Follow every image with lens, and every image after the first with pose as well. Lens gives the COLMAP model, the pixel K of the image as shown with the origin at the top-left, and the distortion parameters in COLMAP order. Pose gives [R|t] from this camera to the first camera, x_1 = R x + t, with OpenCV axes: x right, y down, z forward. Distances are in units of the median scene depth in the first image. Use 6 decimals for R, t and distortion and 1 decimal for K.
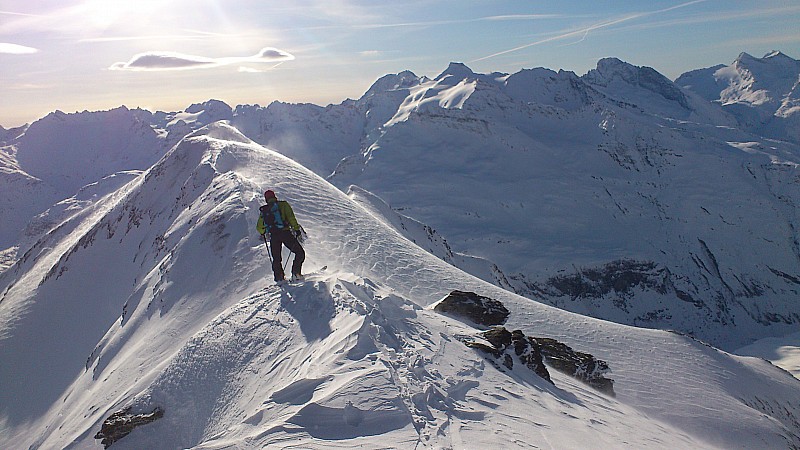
lens RADIAL K [[679.8, 0, 400.0], [0, 679.8, 225.0], [0, 0, 1]] dist [0.005216, -0.006383]
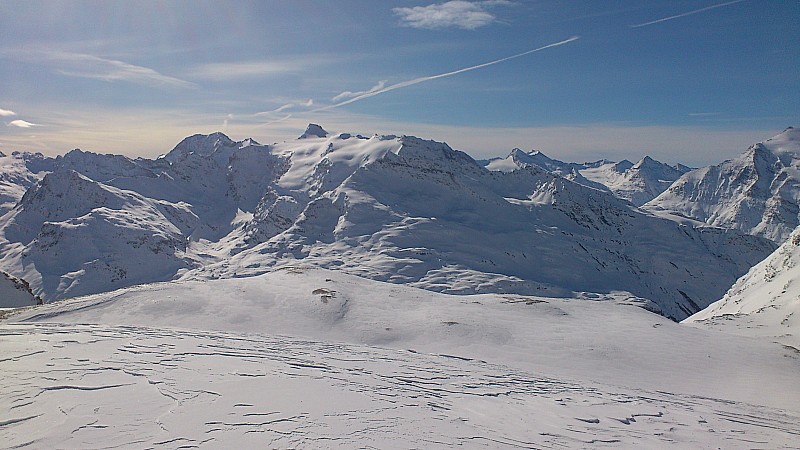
lens RADIAL K [[679.8, 0, 400.0], [0, 679.8, 225.0], [0, 0, 1]] dist [0.005216, -0.006383]
pose [[0.919265, 0.052460, 0.390128, -0.336751], [-0.004159, 0.992319, -0.123636, 0.044897], [-0.393617, 0.112032, 0.912422, 0.150097]]
